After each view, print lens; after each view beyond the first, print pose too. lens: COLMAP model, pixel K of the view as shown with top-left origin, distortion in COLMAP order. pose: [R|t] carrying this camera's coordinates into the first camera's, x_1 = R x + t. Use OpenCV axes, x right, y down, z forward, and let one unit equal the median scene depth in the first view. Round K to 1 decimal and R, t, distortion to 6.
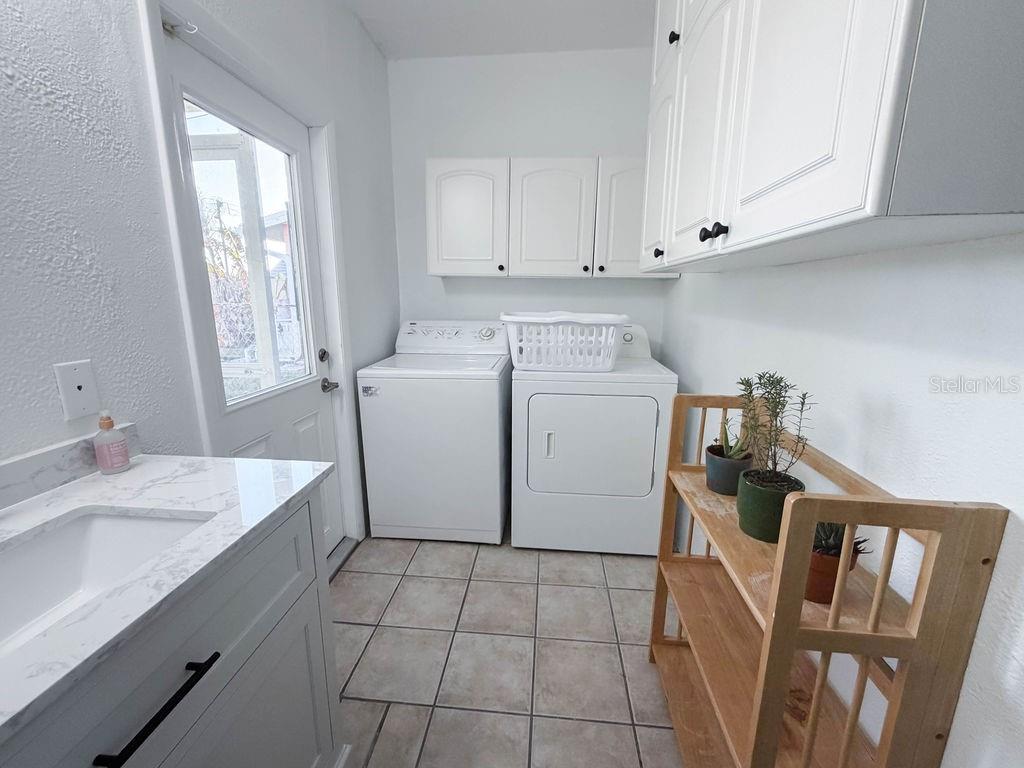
lens RADIAL K [[421.2, 0, 513.5], [0, 421.2, 386.6], [0, 0, 1]] dist [0.000207, 0.000224]
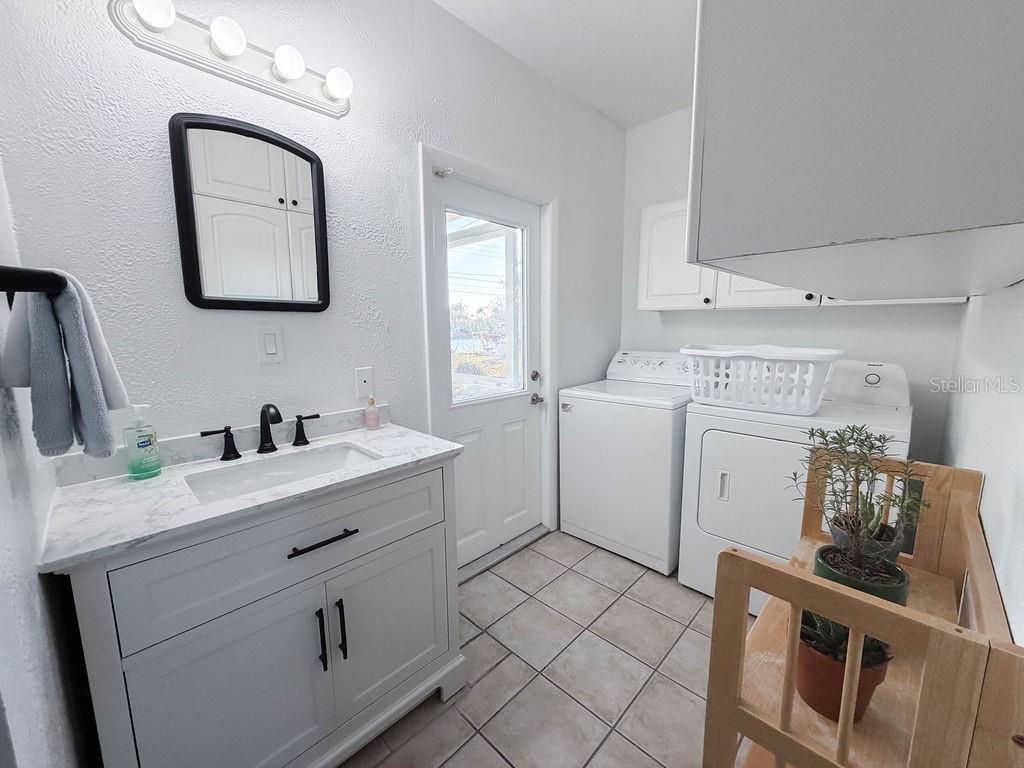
lens RADIAL K [[406.4, 0, 527.3], [0, 406.4, 388.2], [0, 0, 1]] dist [-0.001316, -0.000041]
pose [[0.789653, 0.081732, -0.608085, 0.287762], [-0.118781, 0.992702, -0.020820, -0.007090], [0.601946, 0.088669, 0.793599, -0.000785]]
